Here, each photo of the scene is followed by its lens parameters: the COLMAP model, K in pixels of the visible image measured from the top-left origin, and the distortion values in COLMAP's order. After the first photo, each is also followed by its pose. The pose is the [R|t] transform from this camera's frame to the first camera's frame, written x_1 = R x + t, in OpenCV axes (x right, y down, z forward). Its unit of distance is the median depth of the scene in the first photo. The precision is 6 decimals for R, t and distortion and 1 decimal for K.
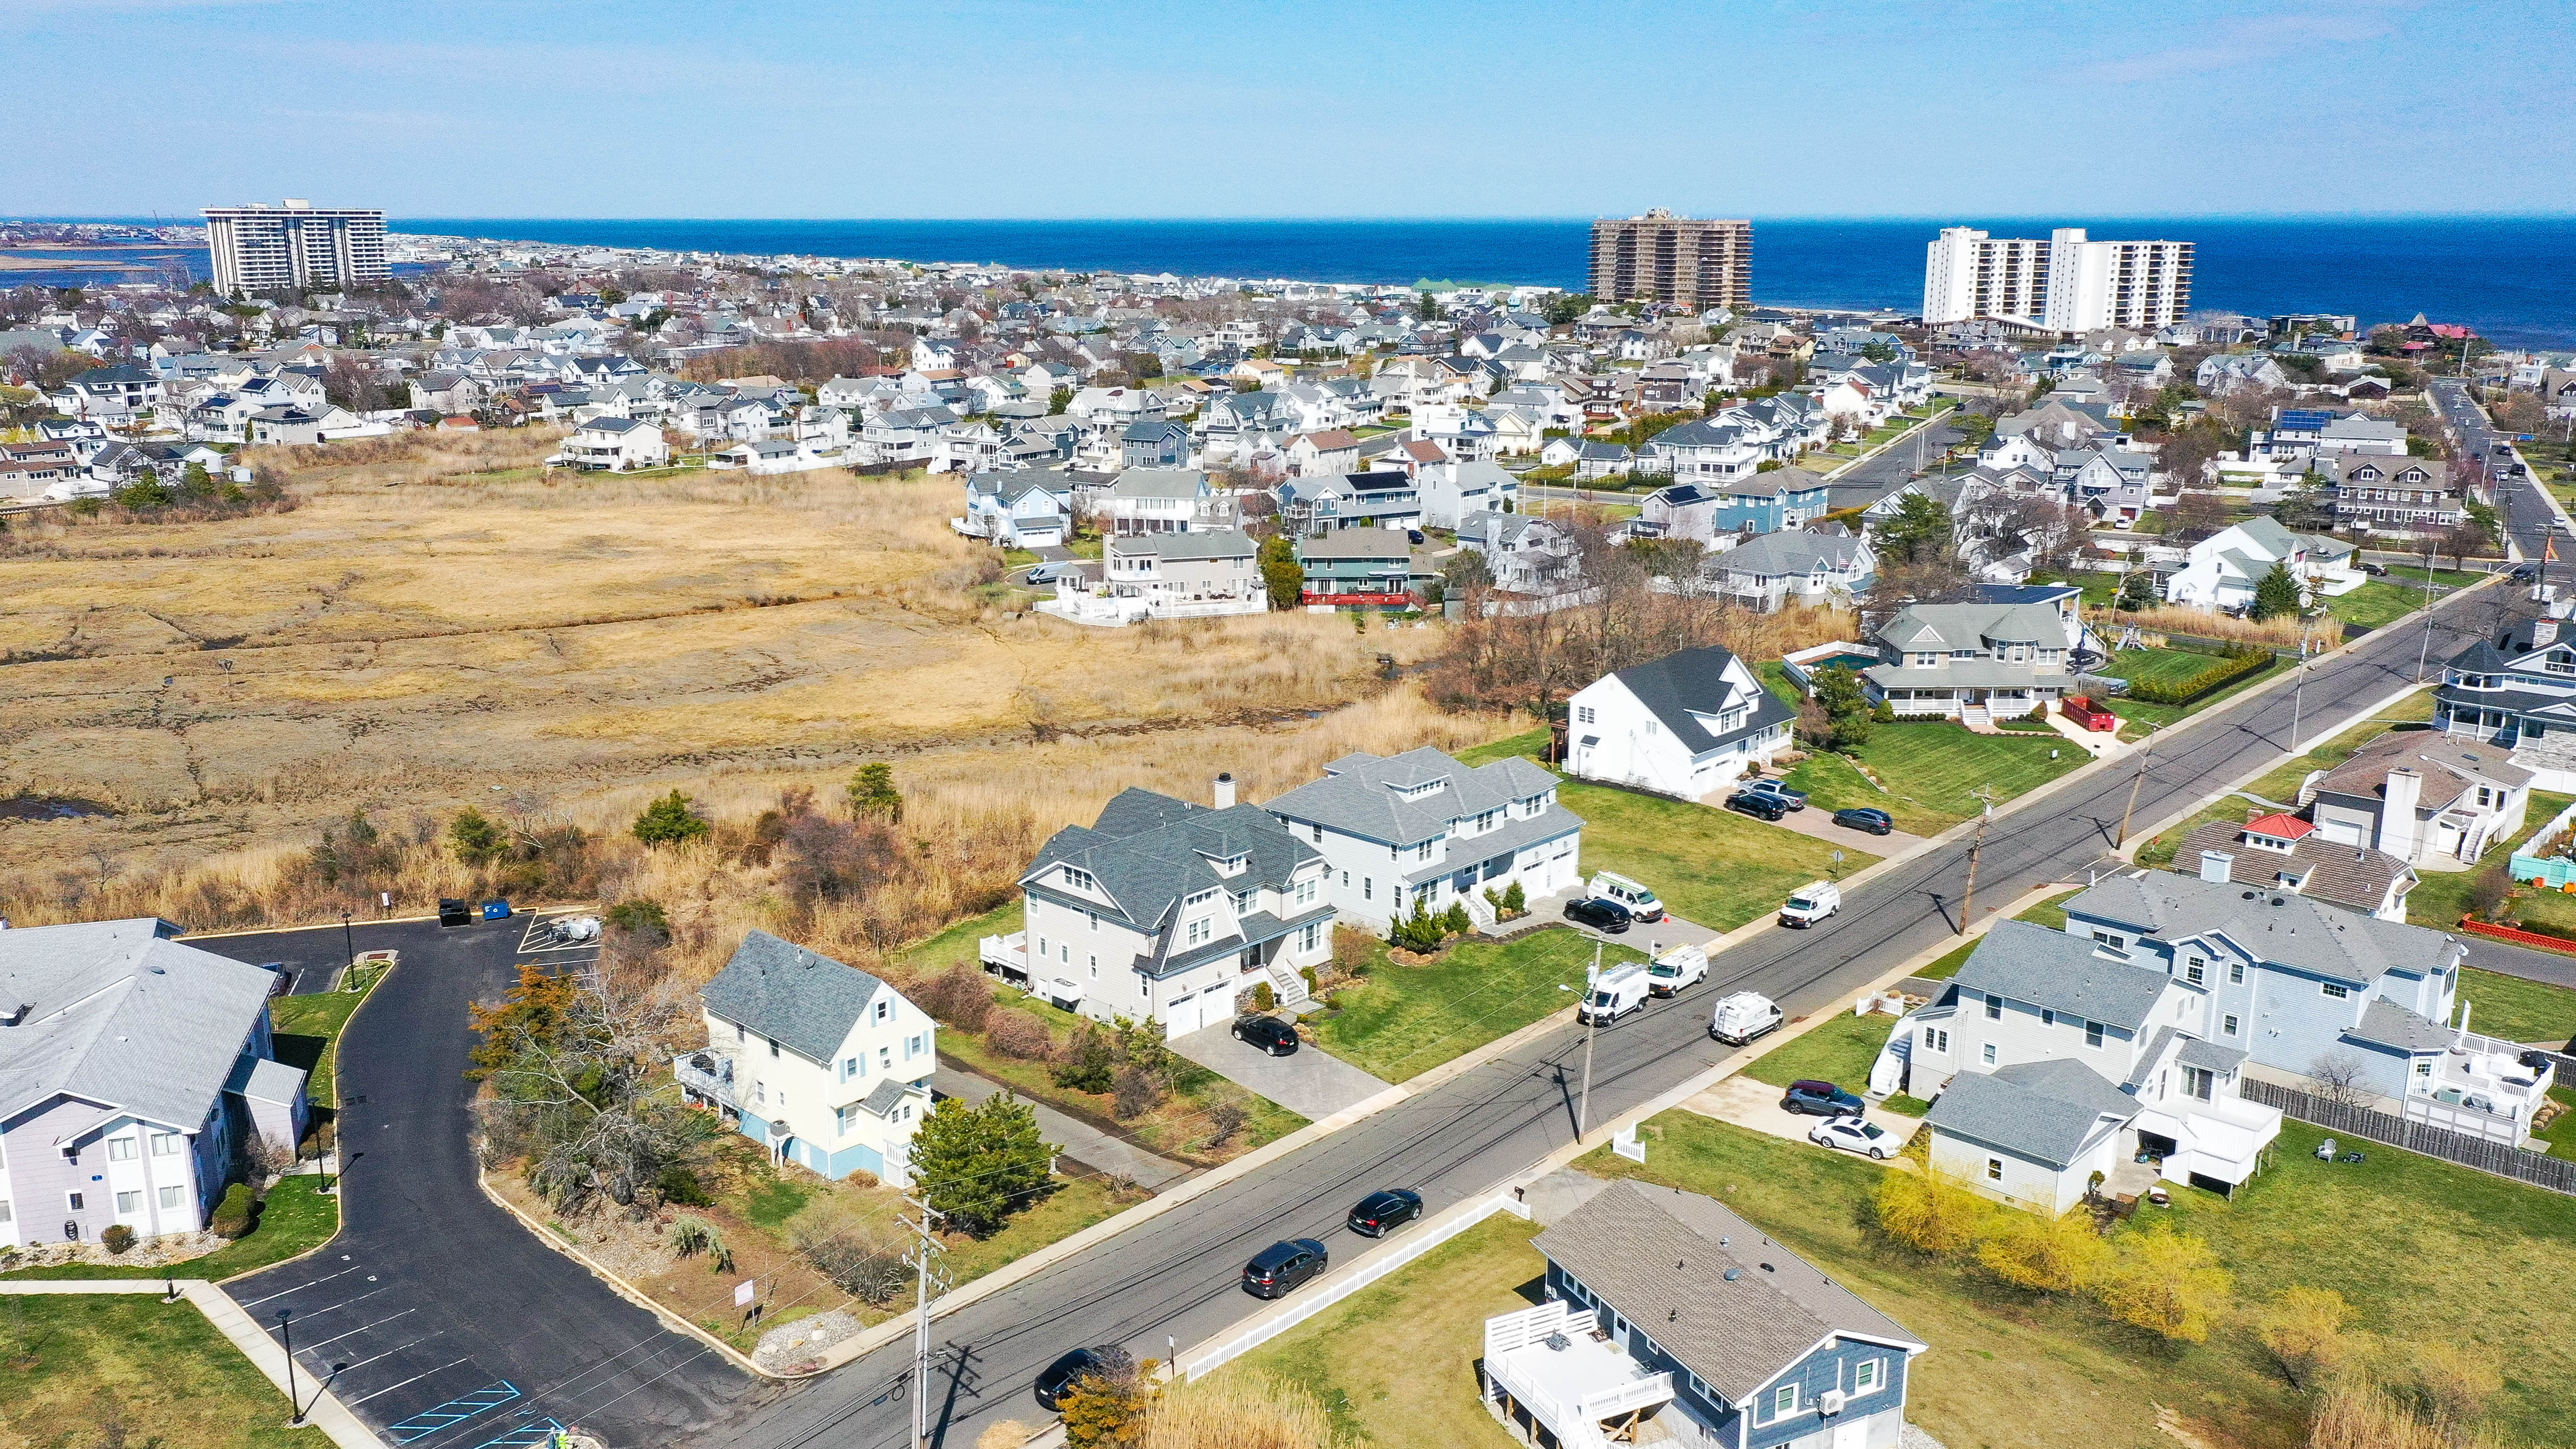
lens RADIAL K [[2057.5, 0, 1288.0], [0, 2057.5, 724.5], [0, 0, 1]] dist [0.001460, 0.012267]
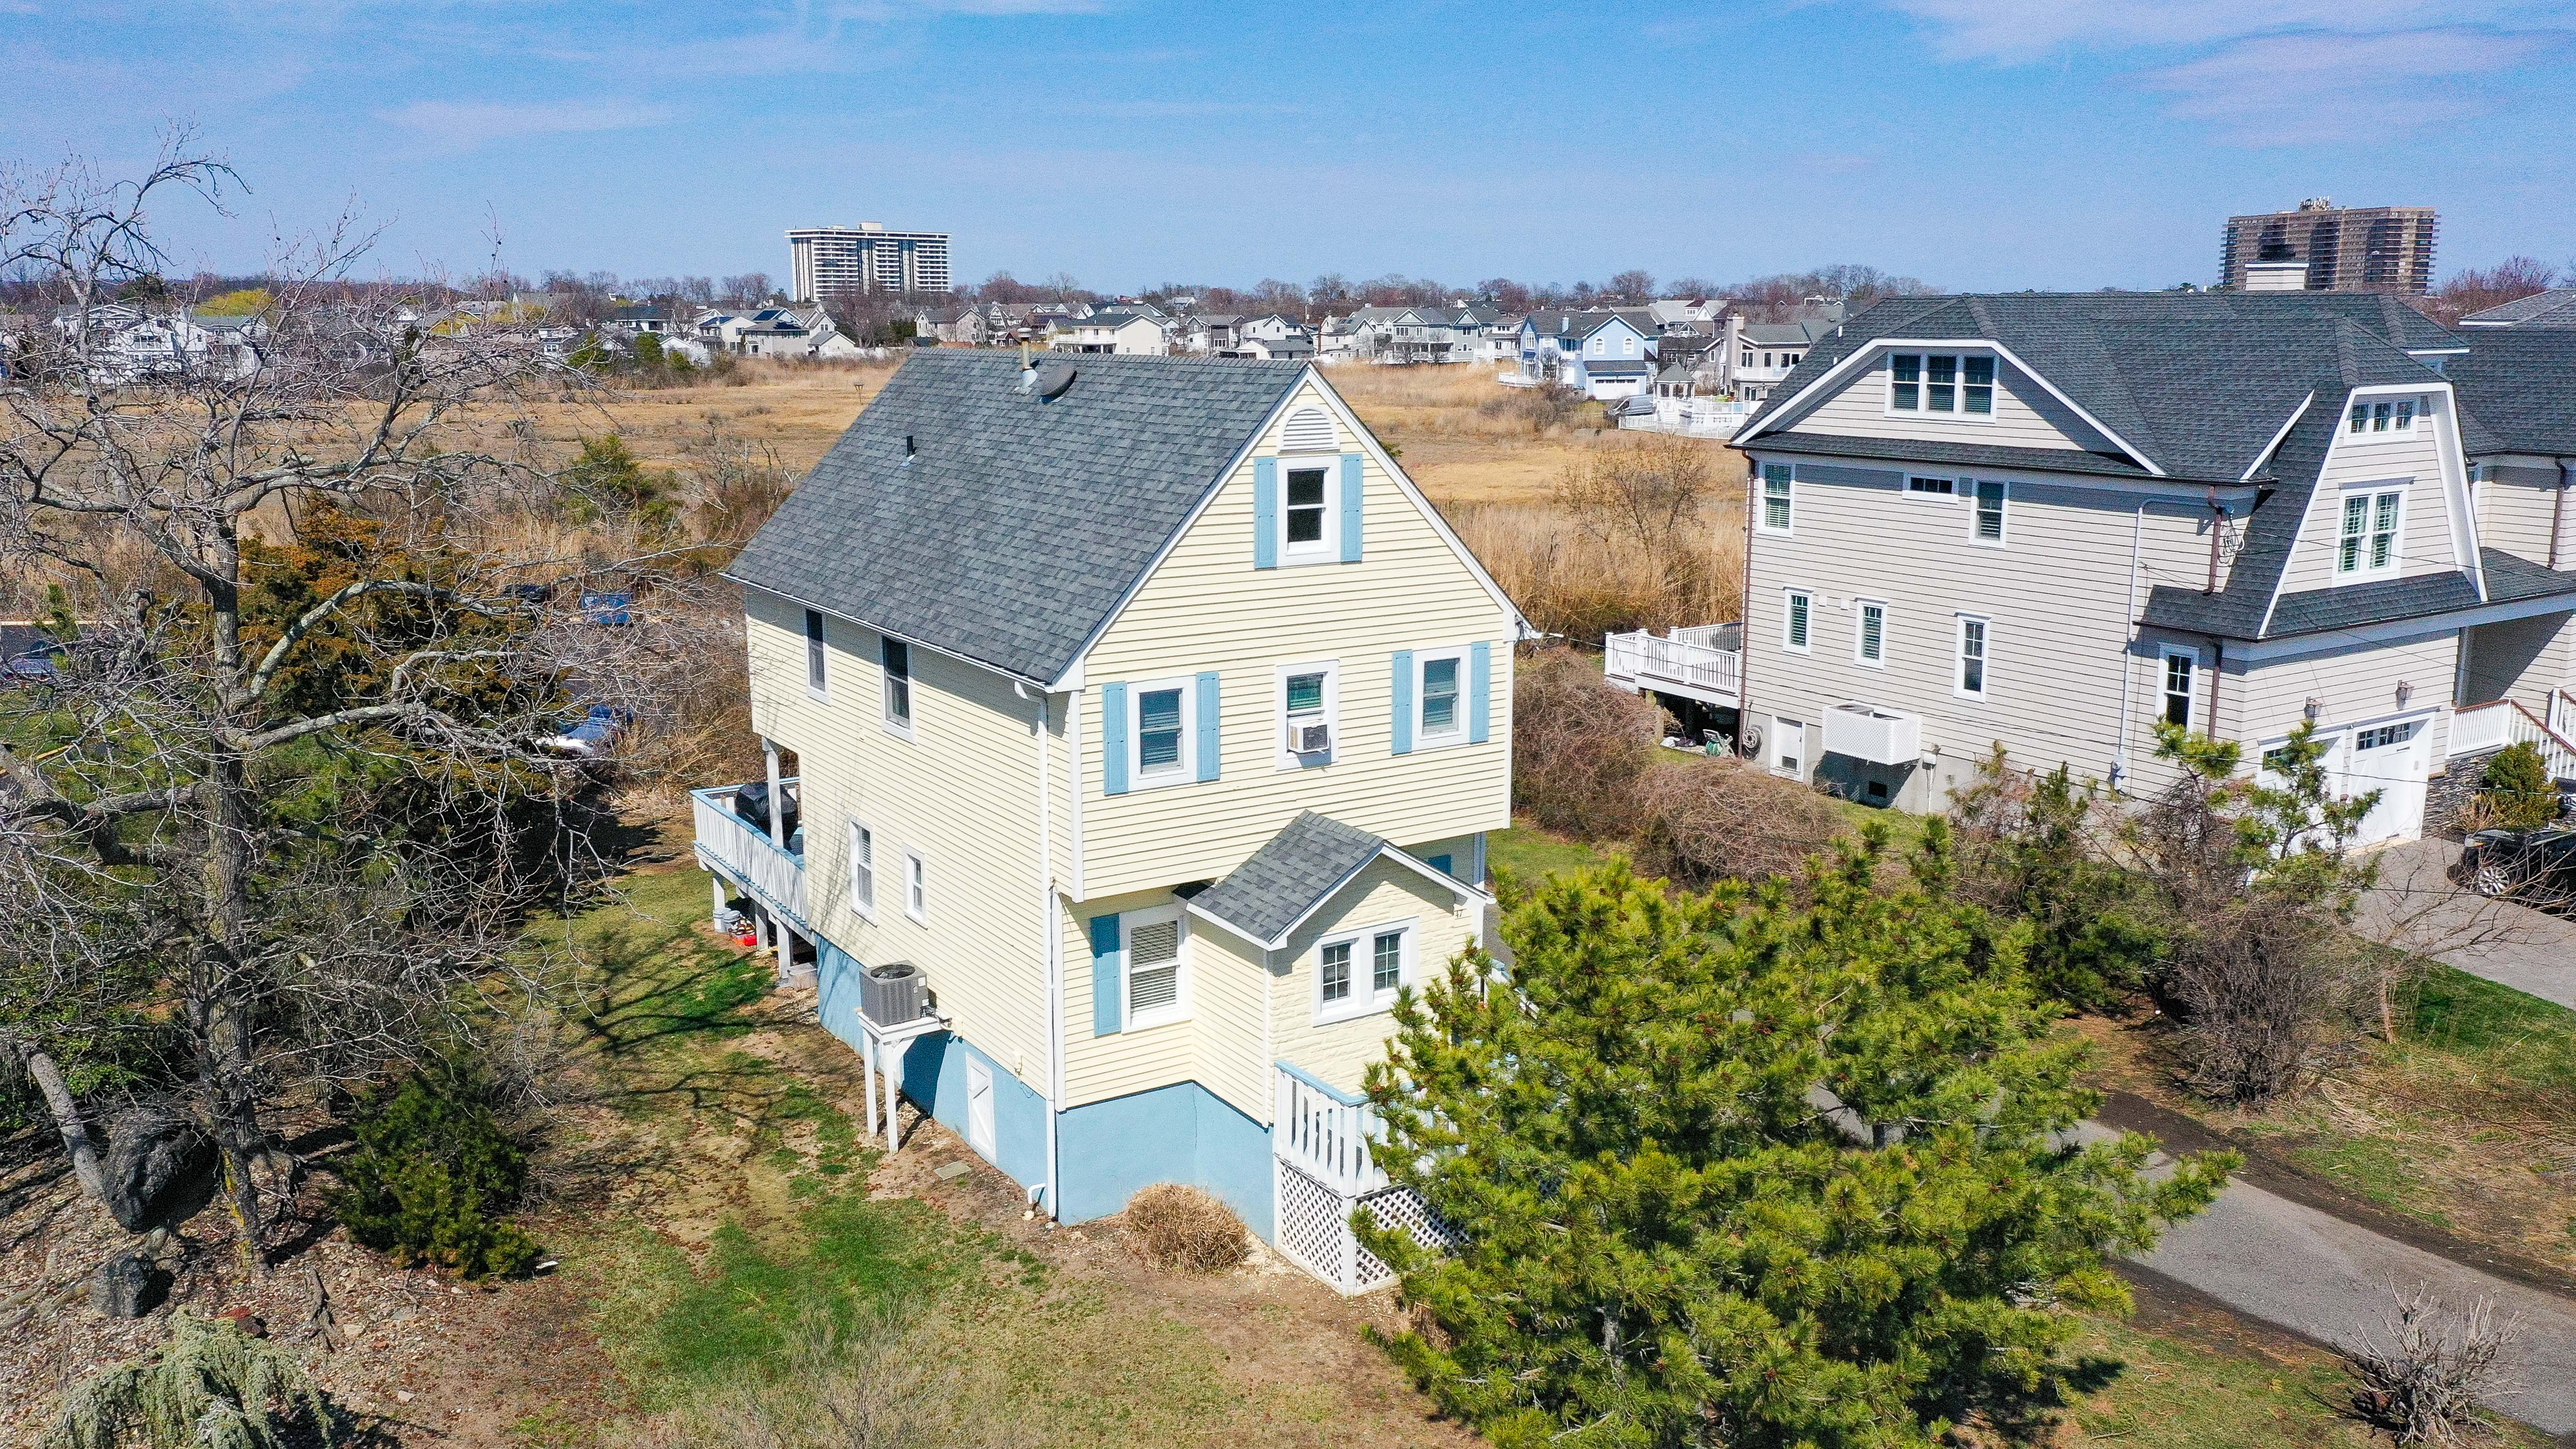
lens RADIAL K [[2012.6, 0, 1284.6], [0, 2012.6, 728.0], [0, 0, 1]] dist [0.002323, 0.006323]
pose [[0.967121, 0.045832, -0.250154, -0.096183], [-0.055043, 0.998035, -0.029948, 0.115841], [0.248290, 0.042732, 0.967743, 0.530665]]
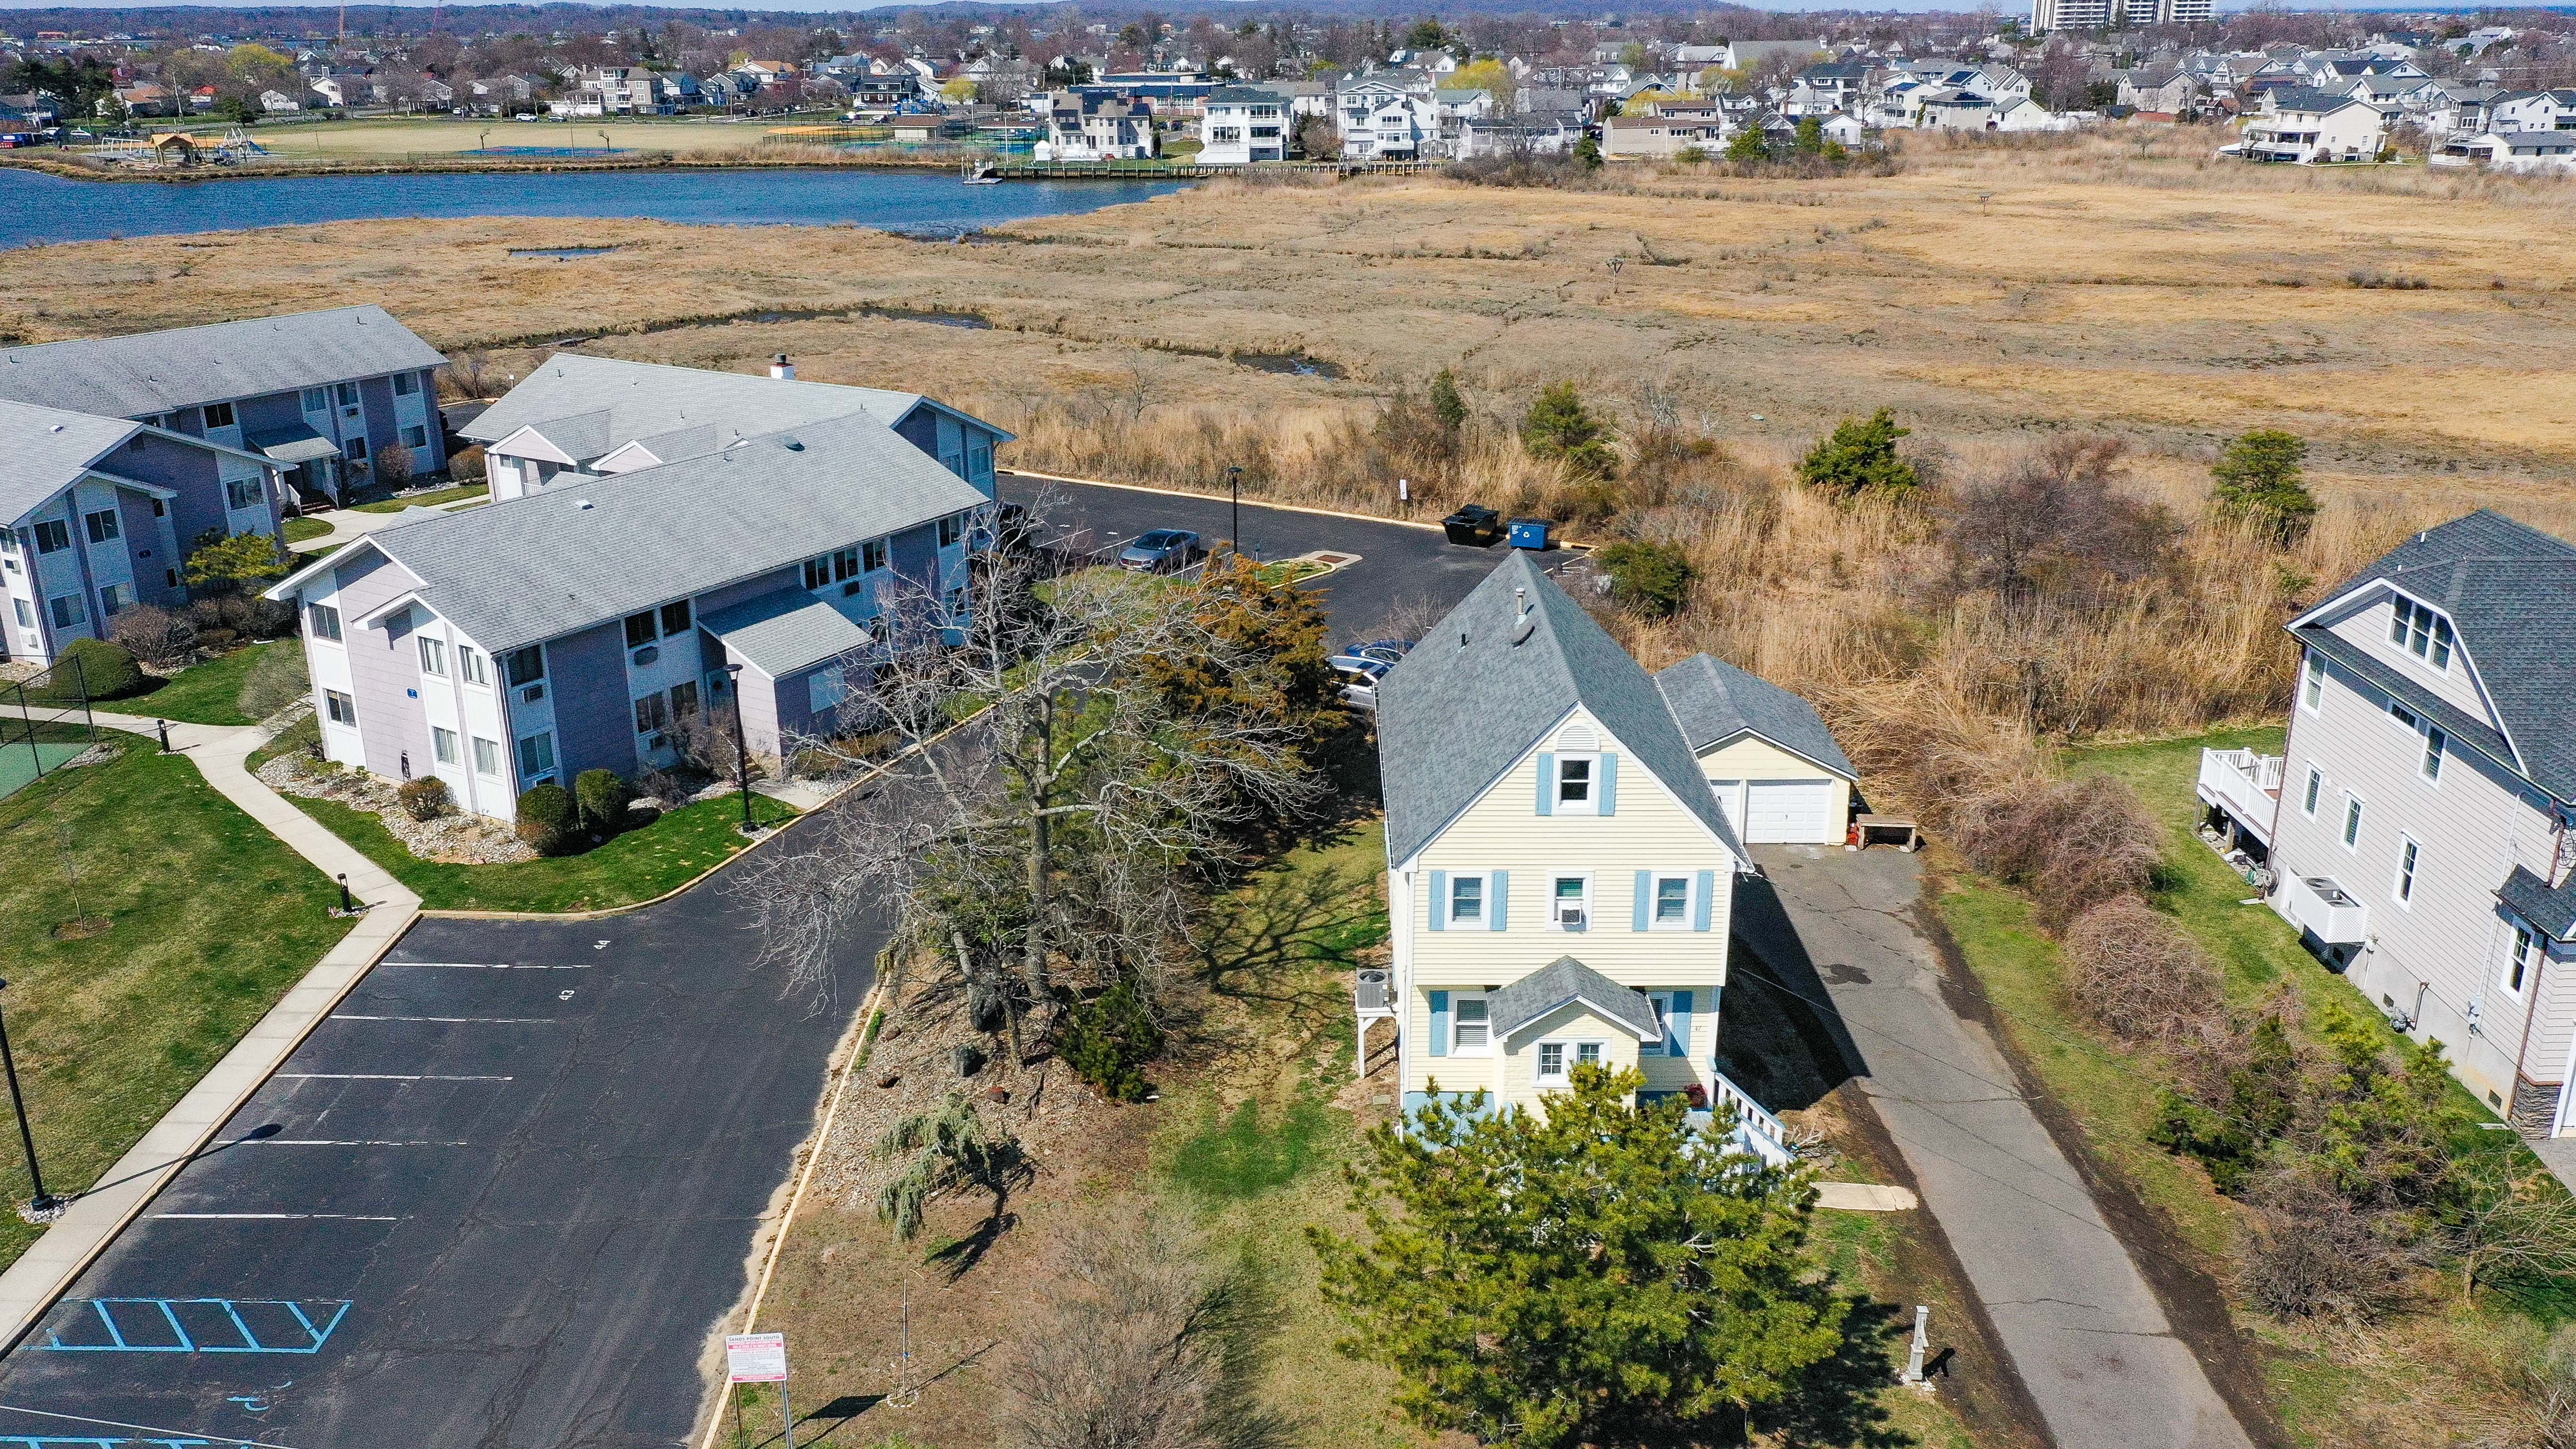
lens RADIAL K [[2012.6, 0, 1284.6], [0, 2012.6, 728.0], [0, 0, 1]] dist [0.002323, 0.006323]
pose [[0.667458, 0.238249, -0.705504, 0.017248], [-0.167882, 0.971188, 0.169142, 0.051513], [0.725476, 0.005546, 0.688226, 0.480405]]
